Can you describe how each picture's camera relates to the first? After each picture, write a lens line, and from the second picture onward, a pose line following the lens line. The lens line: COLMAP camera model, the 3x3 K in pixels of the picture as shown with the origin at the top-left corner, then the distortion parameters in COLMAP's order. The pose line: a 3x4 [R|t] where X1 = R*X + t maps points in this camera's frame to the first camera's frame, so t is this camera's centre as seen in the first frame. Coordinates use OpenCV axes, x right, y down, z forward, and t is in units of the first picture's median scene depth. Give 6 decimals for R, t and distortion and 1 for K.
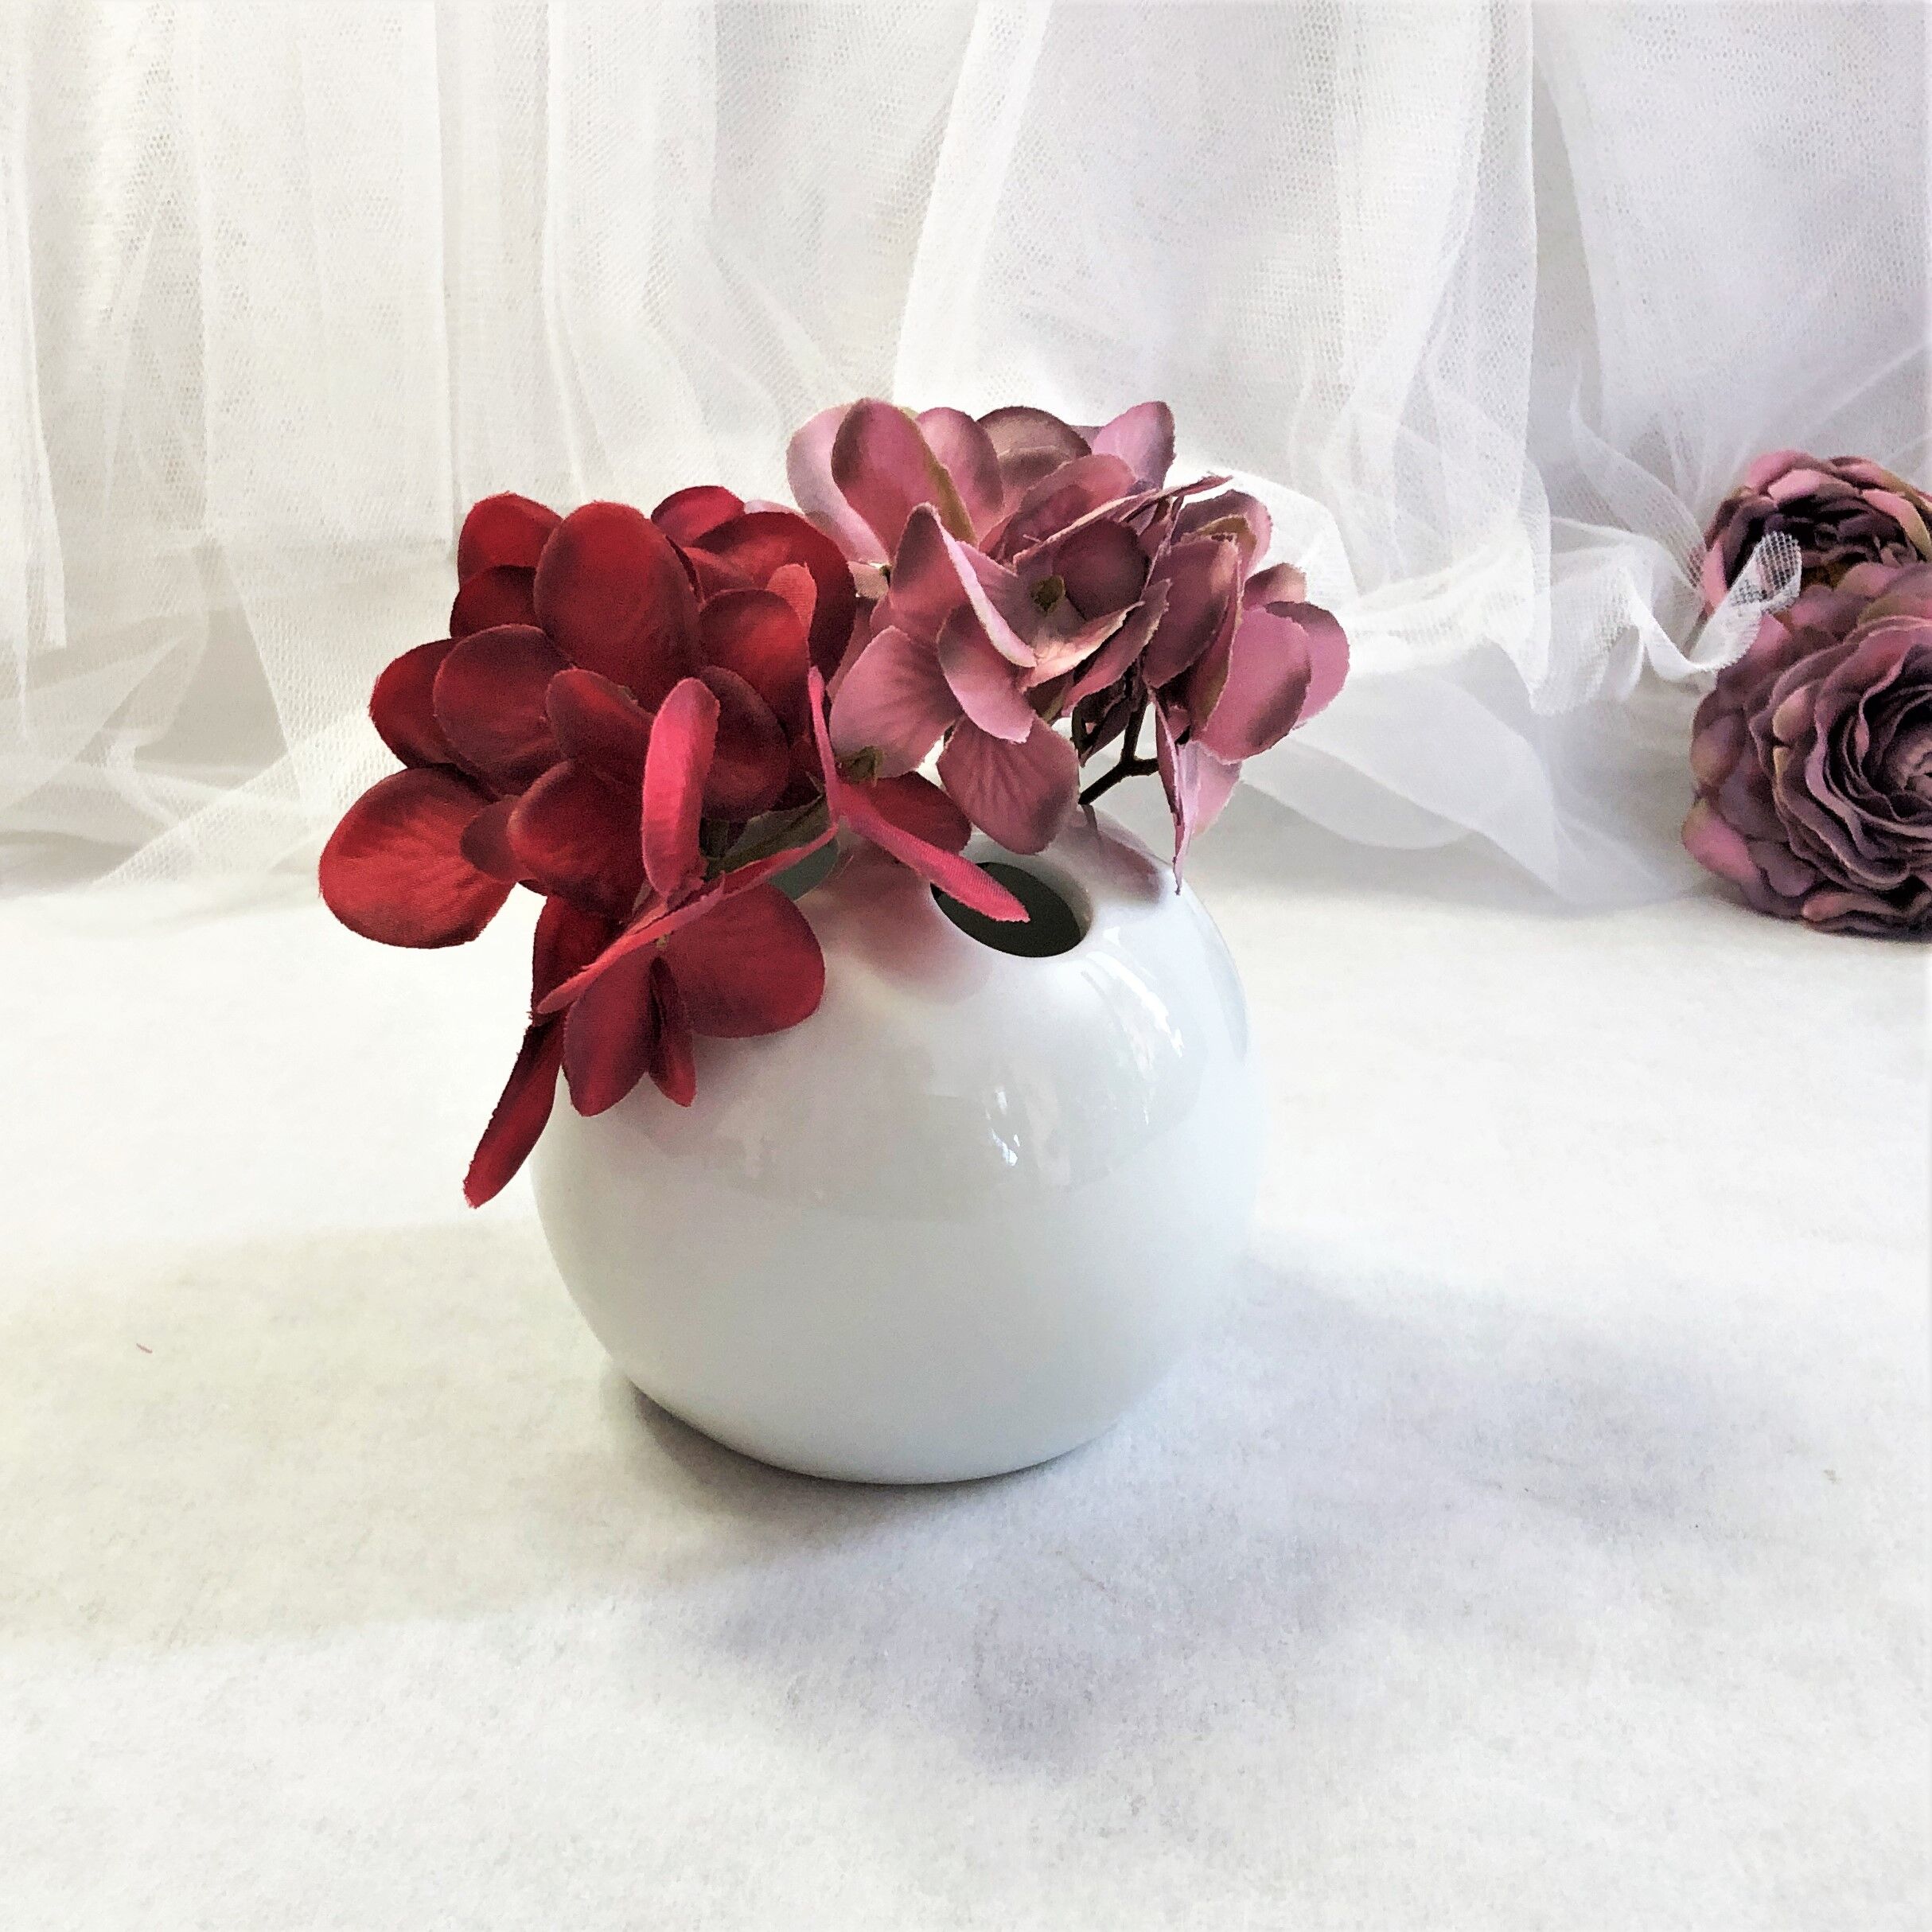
lens RADIAL K [[2452.6, 0, 966.0], [0, 2452.6, 966.0], [0, 0, 1]] dist [0.037768, -0.110184]
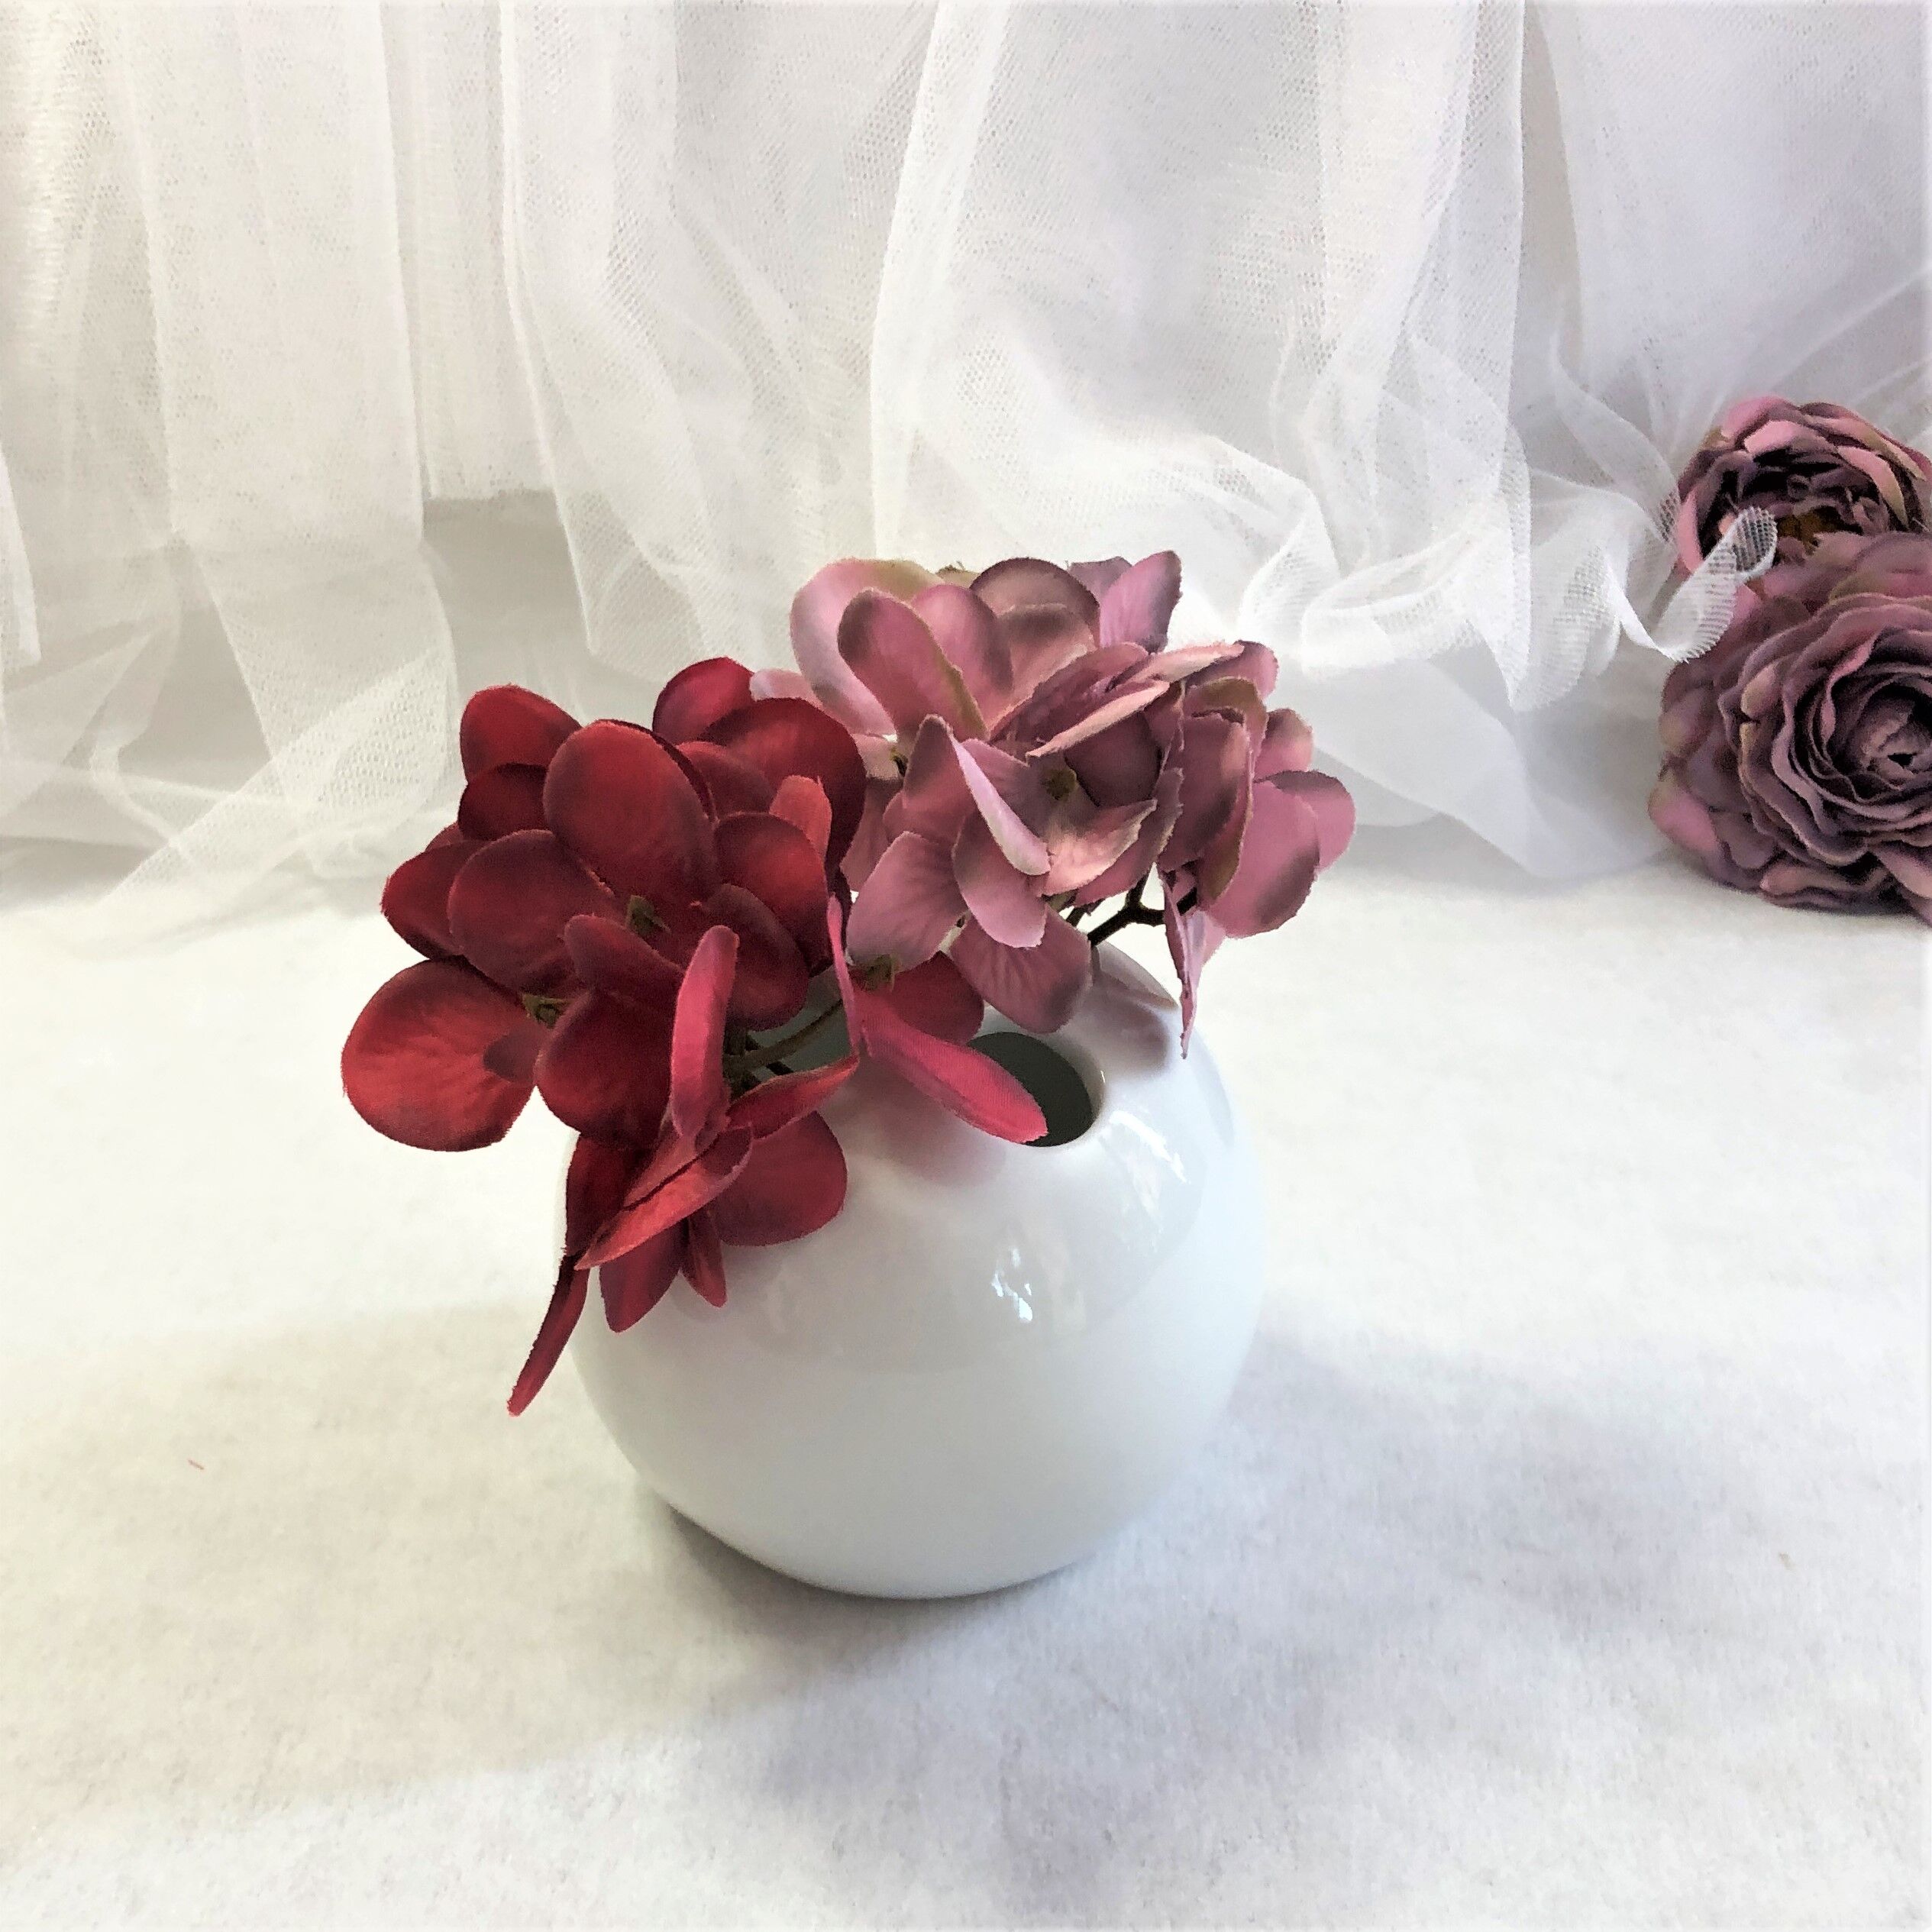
lens RADIAL K [[2343.5, 0, 1005.1], [0, 2343.5, 1297.6], [0, 0, 1]] dist [0.022921, -0.058633]
pose [[0.999479, -0.019212, 0.025933, -0.016513], [0.013919, 0.981548, 0.190708, -0.122345], [-0.029119, -0.190248, 0.981304, 0.024867]]
